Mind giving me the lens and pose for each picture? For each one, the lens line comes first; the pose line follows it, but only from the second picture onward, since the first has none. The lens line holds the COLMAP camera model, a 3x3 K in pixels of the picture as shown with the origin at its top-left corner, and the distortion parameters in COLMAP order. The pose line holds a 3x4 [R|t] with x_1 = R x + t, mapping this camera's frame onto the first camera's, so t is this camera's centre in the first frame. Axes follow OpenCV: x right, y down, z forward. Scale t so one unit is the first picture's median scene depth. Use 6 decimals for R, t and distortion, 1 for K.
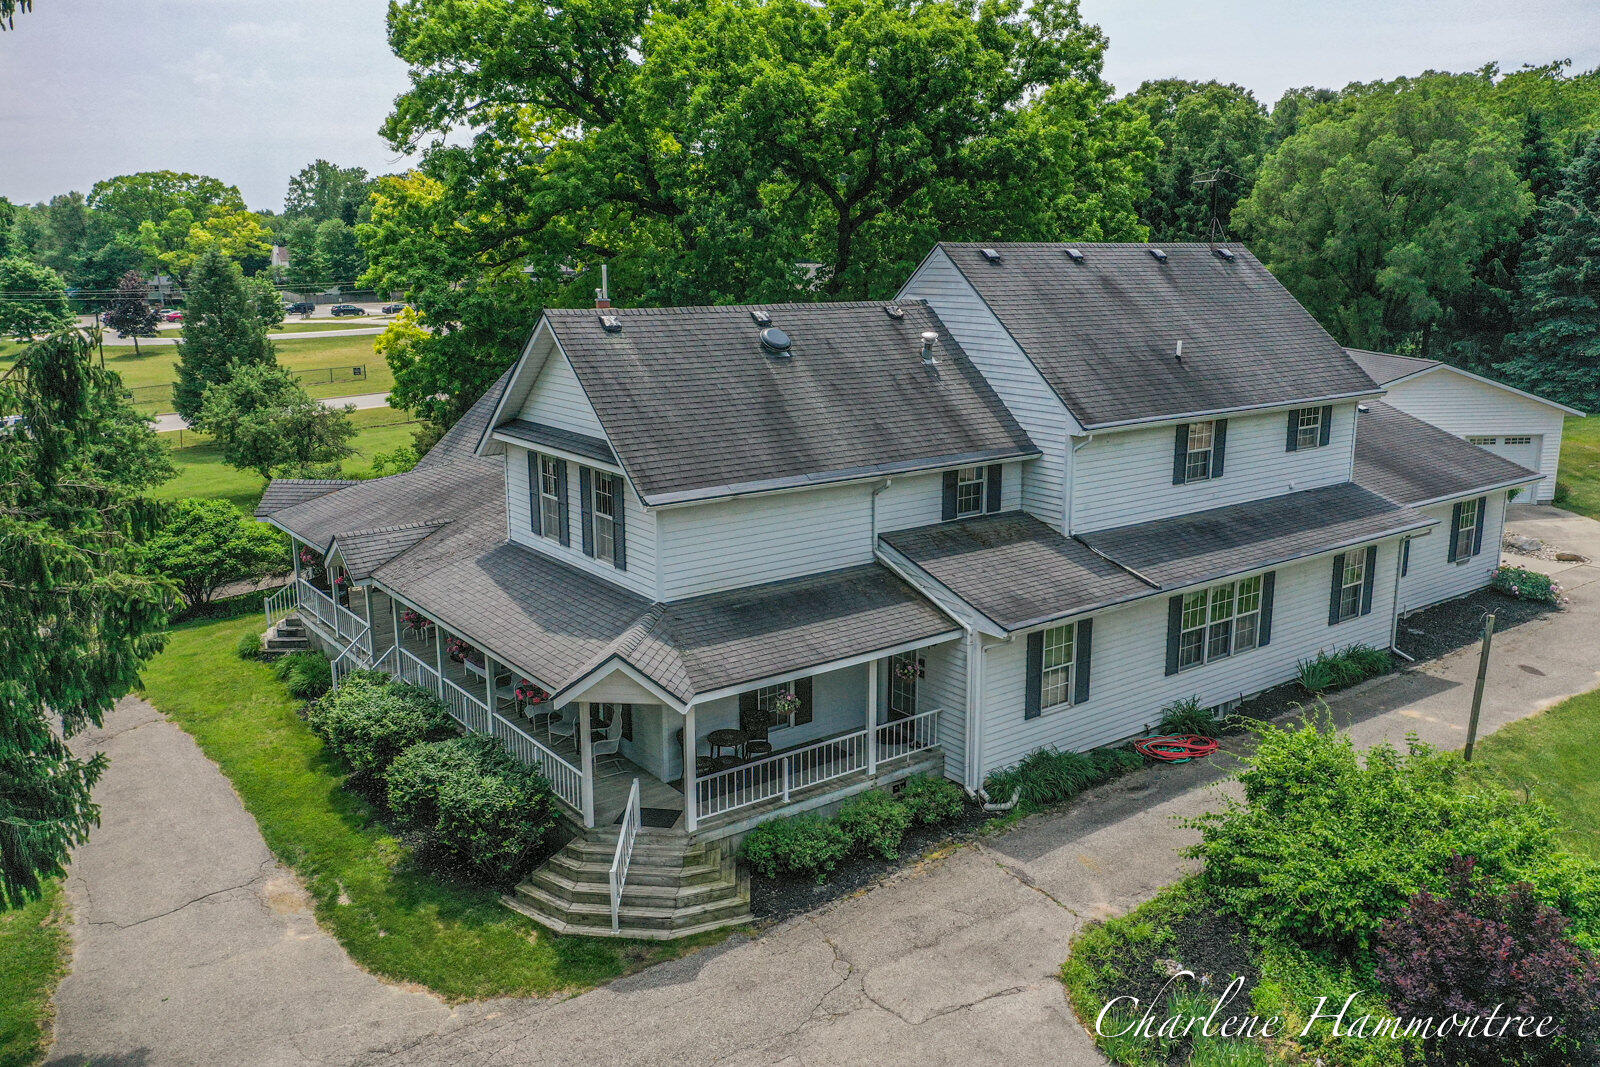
lens RADIAL K [[1266.4, 0, 792.5], [0, 1266.4, 531.3], [0, 0, 1]] dist [-0.000715, 0.002073]
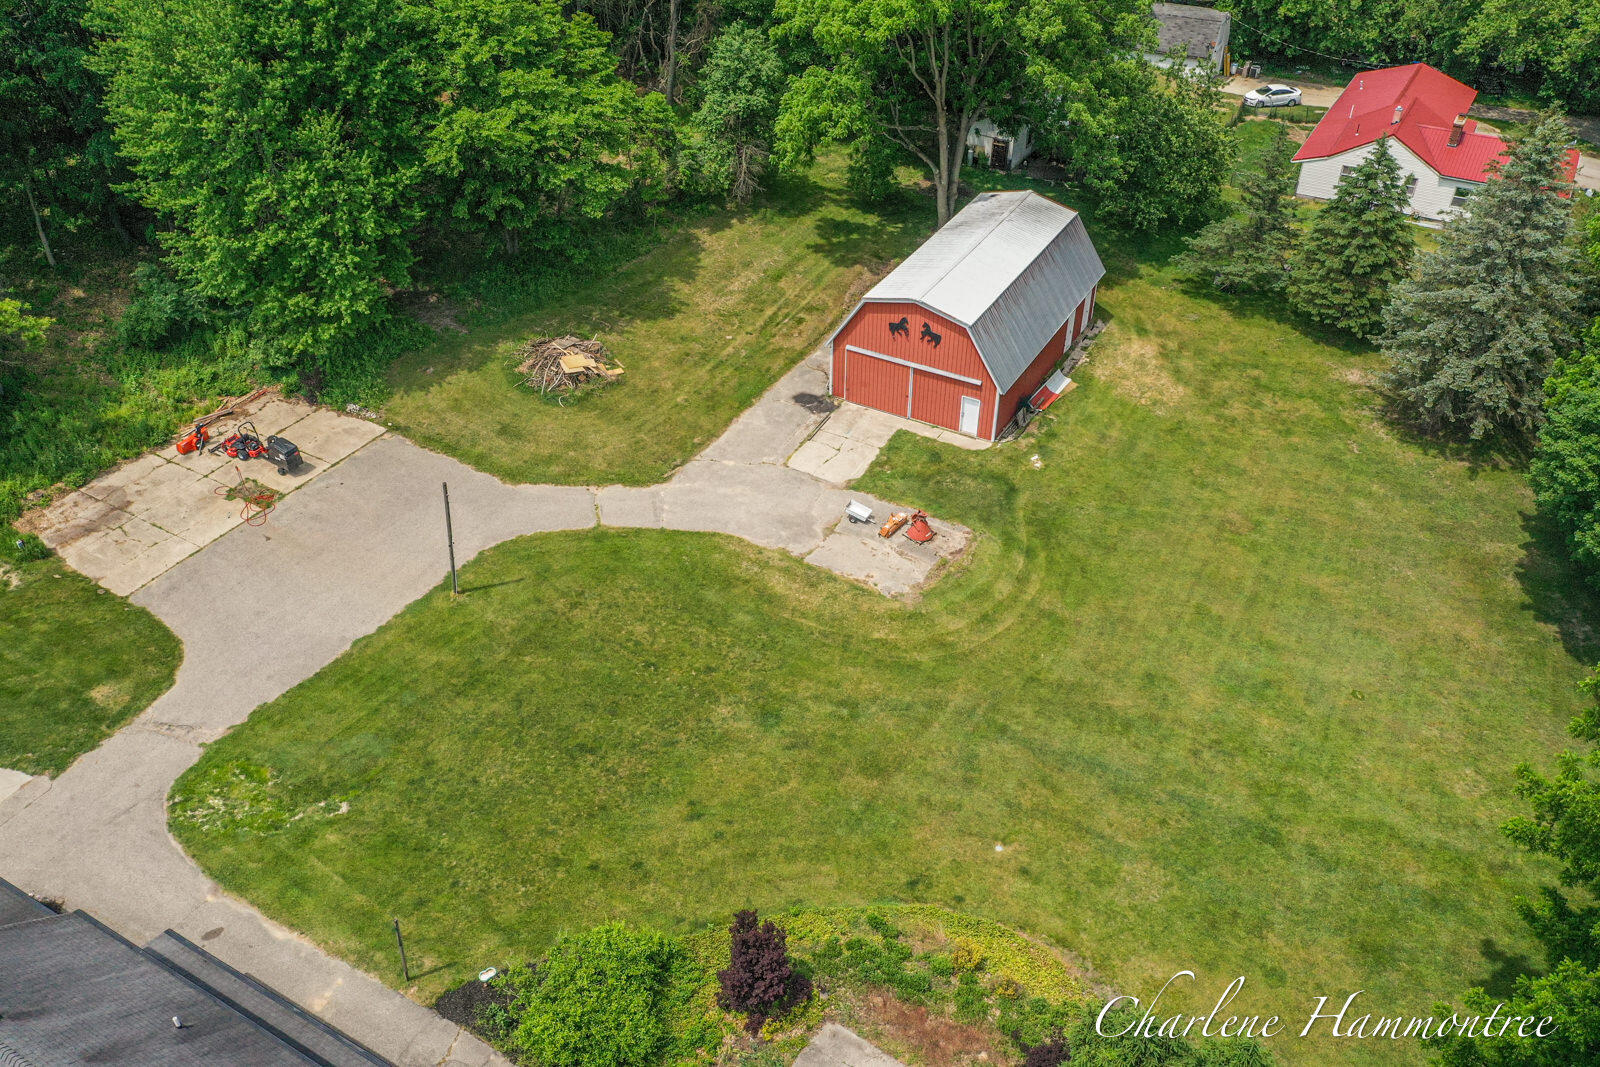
lens RADIAL K [[1266.4, 0, 792.5], [0, 1266.4, 531.3], [0, 0, 1]] dist [-0.000715, 0.002073]
pose [[-0.406099, -0.549125, 0.730442, -0.617712], [0.205784, 0.723838, 0.658568, -1.325581], [-0.890358, 0.417757, -0.180949, 0.624018]]
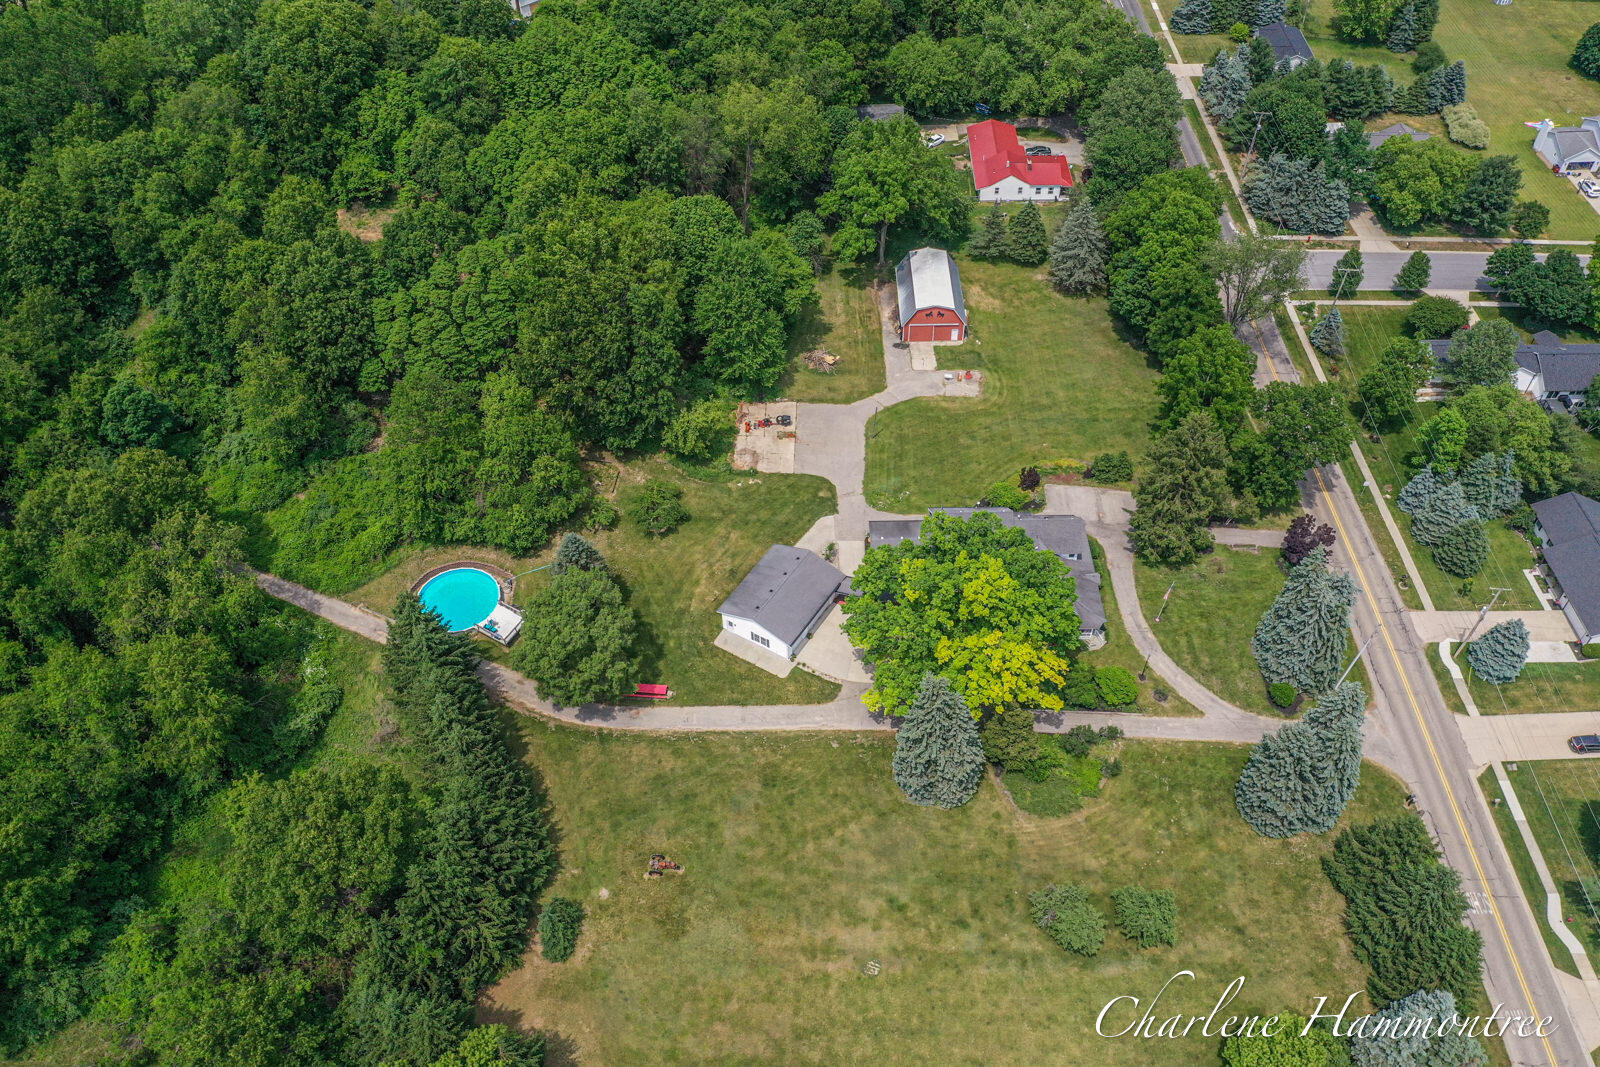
lens RADIAL K [[1266.4, 0, 792.5], [0, 1266.4, 531.3], [0, 0, 1]] dist [-0.000715, 0.002073]
pose [[-0.804644, -0.417872, 0.421820, -1.958292], [0.151767, 0.542079, 0.826509, -6.391458], [-0.574034, 0.729064, -0.372761, 4.675676]]
